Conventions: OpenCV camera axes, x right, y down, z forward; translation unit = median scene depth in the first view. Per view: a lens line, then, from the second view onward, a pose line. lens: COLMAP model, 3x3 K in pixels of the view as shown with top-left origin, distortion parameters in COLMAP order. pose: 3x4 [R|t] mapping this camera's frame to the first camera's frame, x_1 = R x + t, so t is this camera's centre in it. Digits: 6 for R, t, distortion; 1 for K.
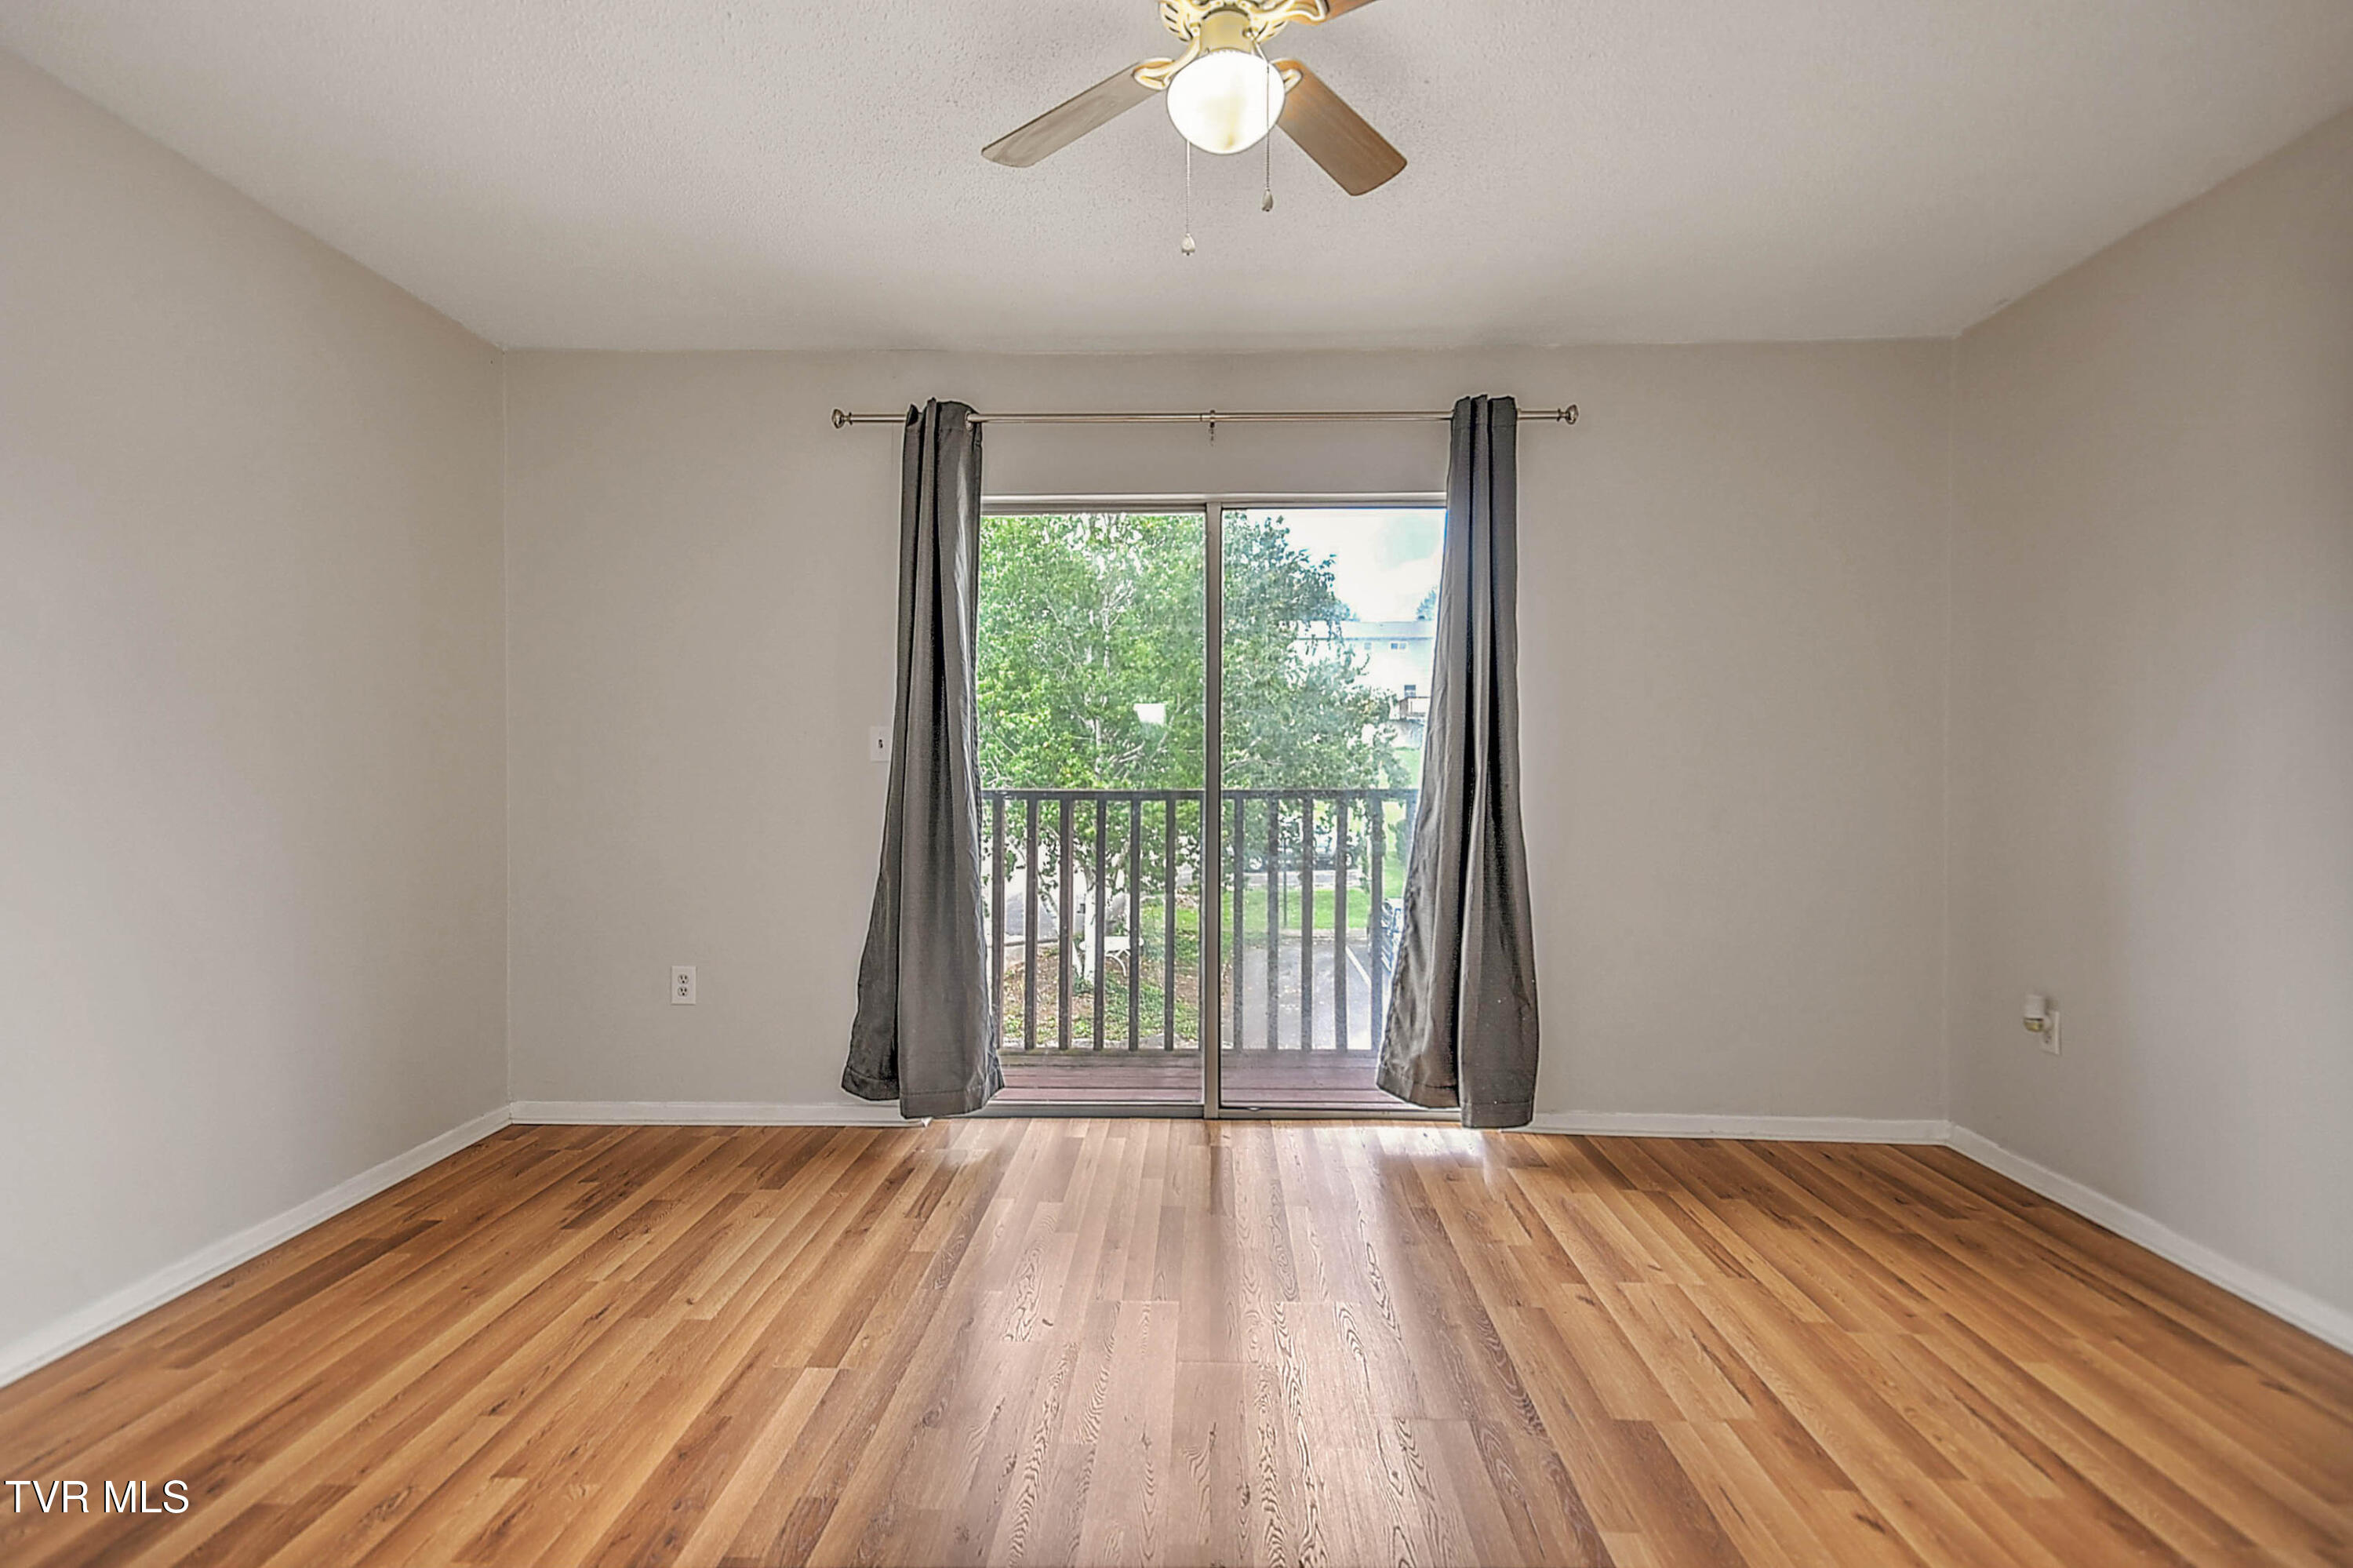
lens RADIAL K [[1141.5, 0, 1163.2], [0, 1141.5, 785.0], [0, 0, 1]] dist [0.041288, -0.001042]
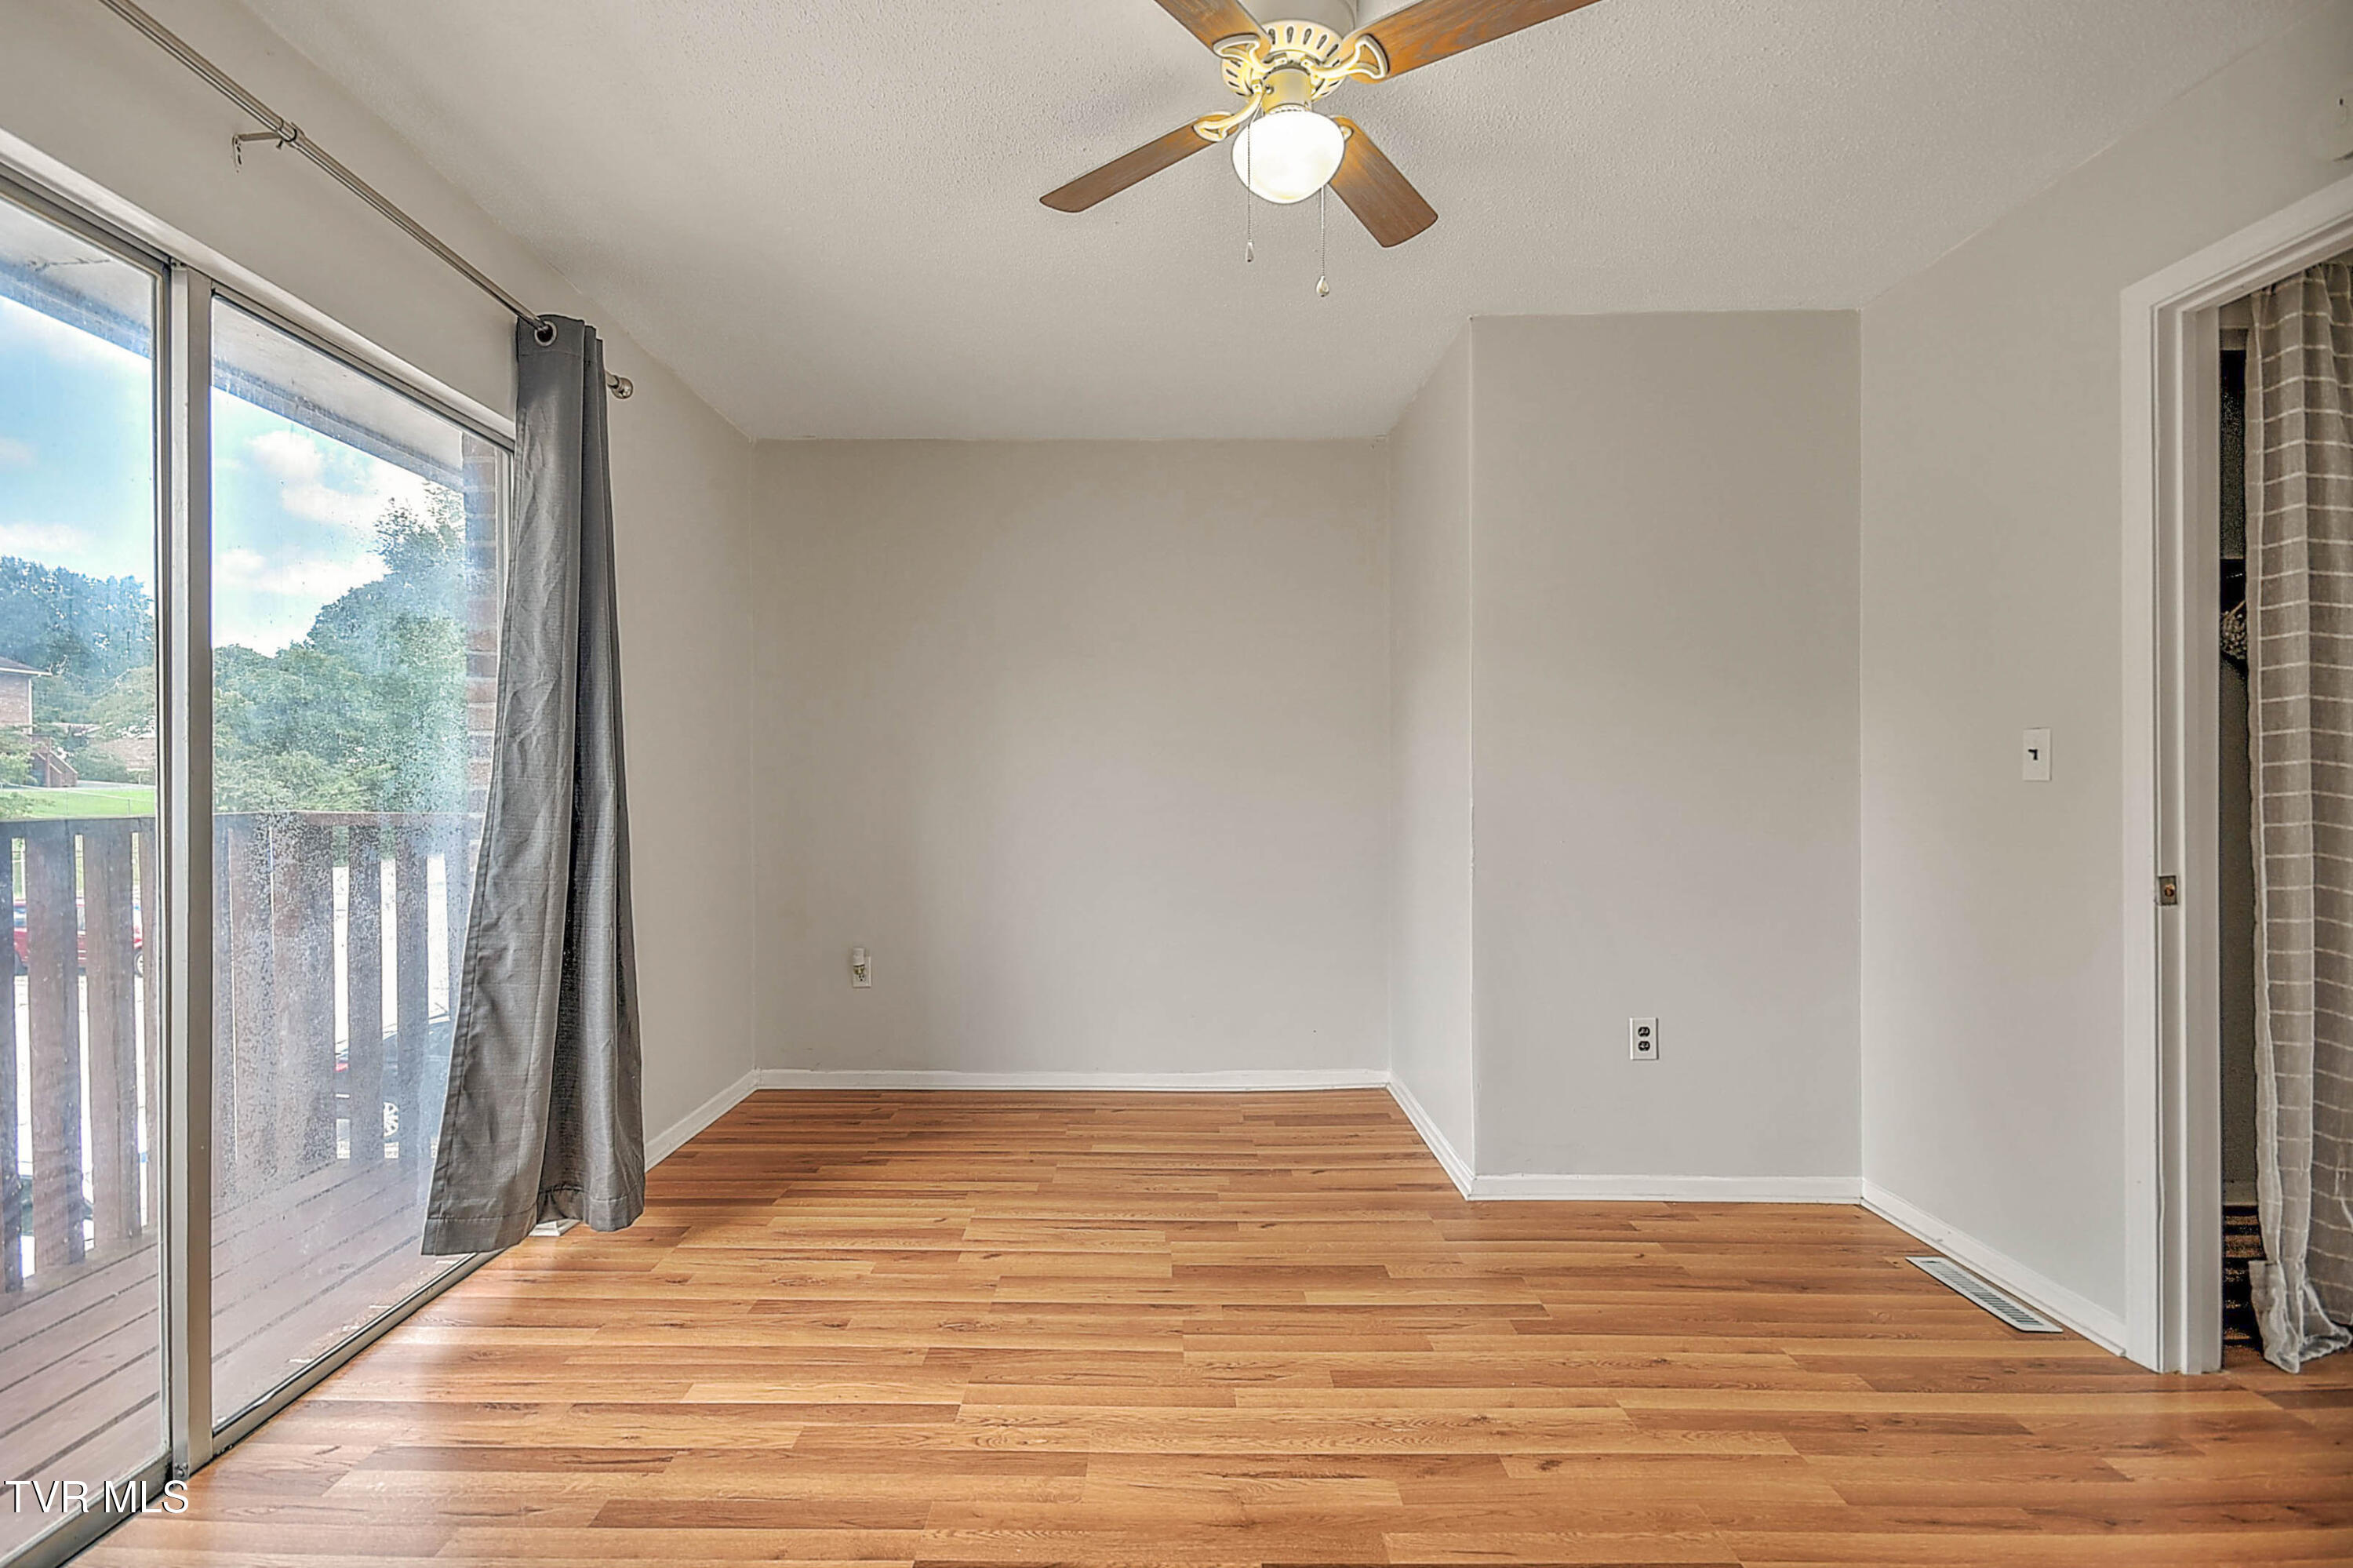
lens RADIAL K [[1069.4, 0, 1181.5], [0, 1069.4, 787.0], [0, 0, 1]] dist [0.008670, -0.001102]
pose [[-0.039174, -0.006817, 0.999209, -0.476724], [0.014008, 0.999875, 0.007371, -0.013363], [-0.999134, 0.014286, -0.039073, 0.587873]]
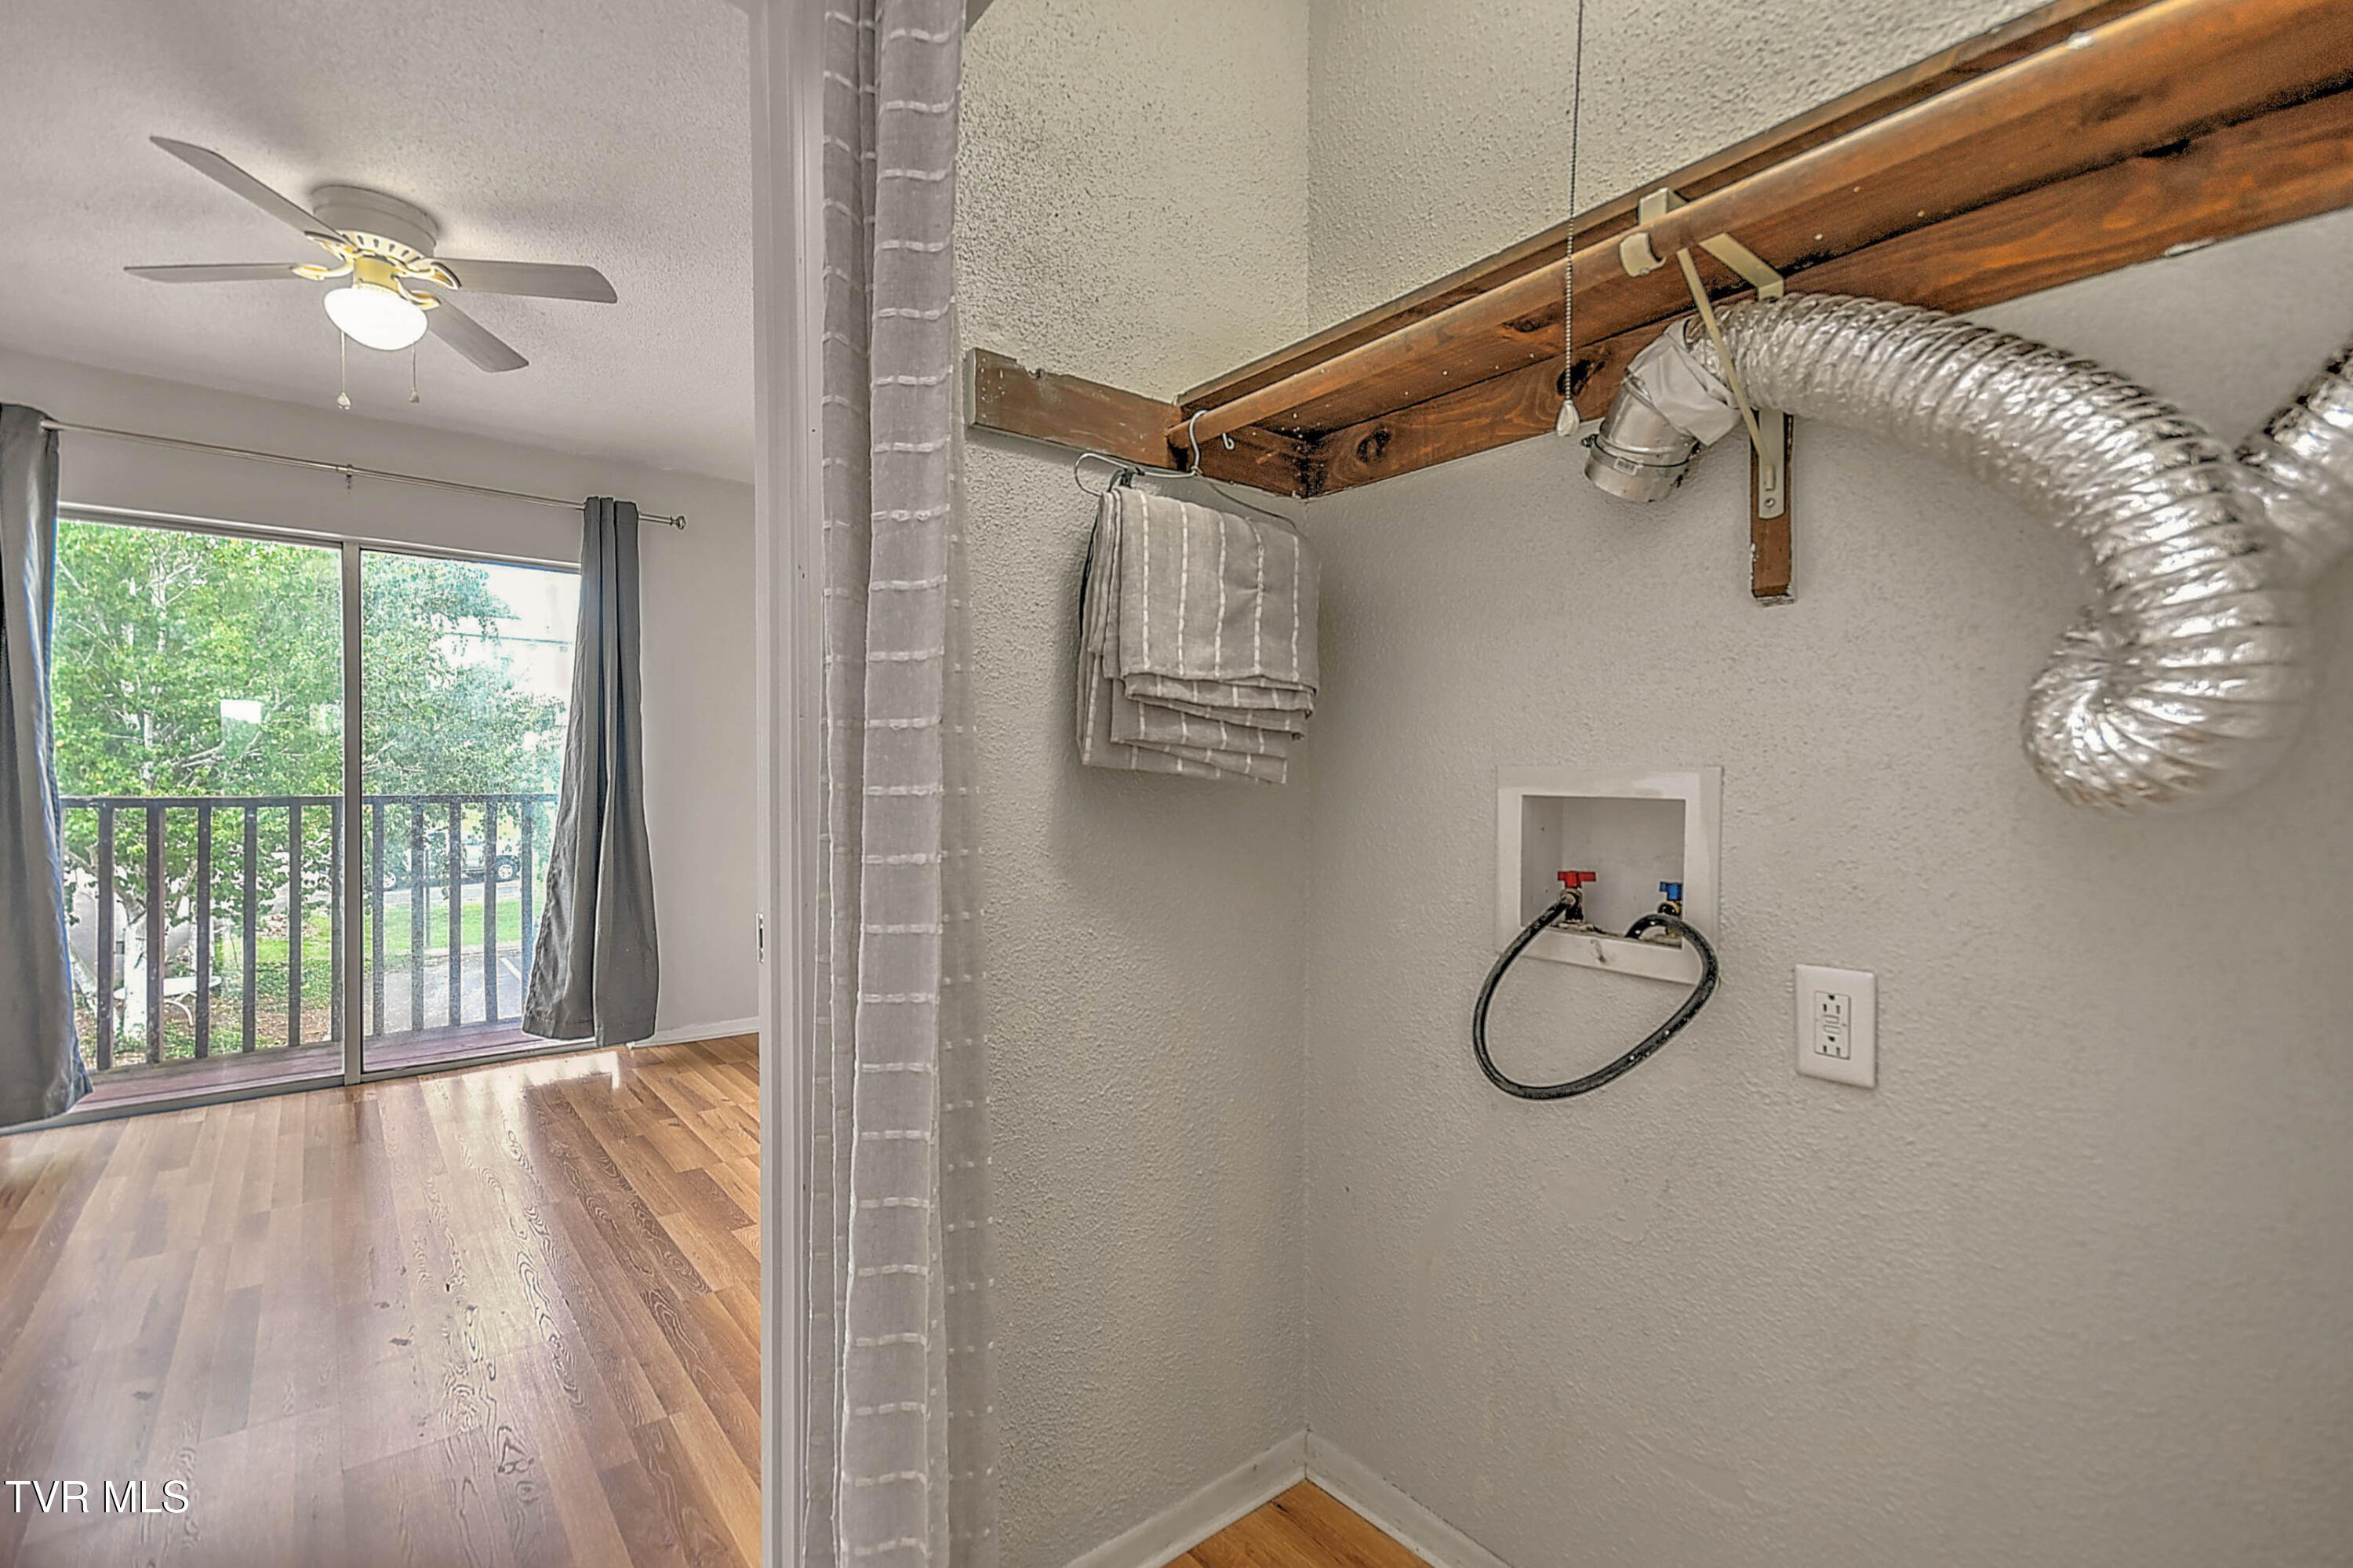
lens RADIAL K [[1045.0, 0, 1194.9], [0, 1045.0, 795.8], [0, 0, 1]] dist [0.002381, -0.004980]
pose [[0.738076, -0.006751, 0.674684, -0.039608], [0.004307, 0.999977, 0.005294, 0.003576], [-0.674704, -0.001002, 0.738088, -0.338545]]
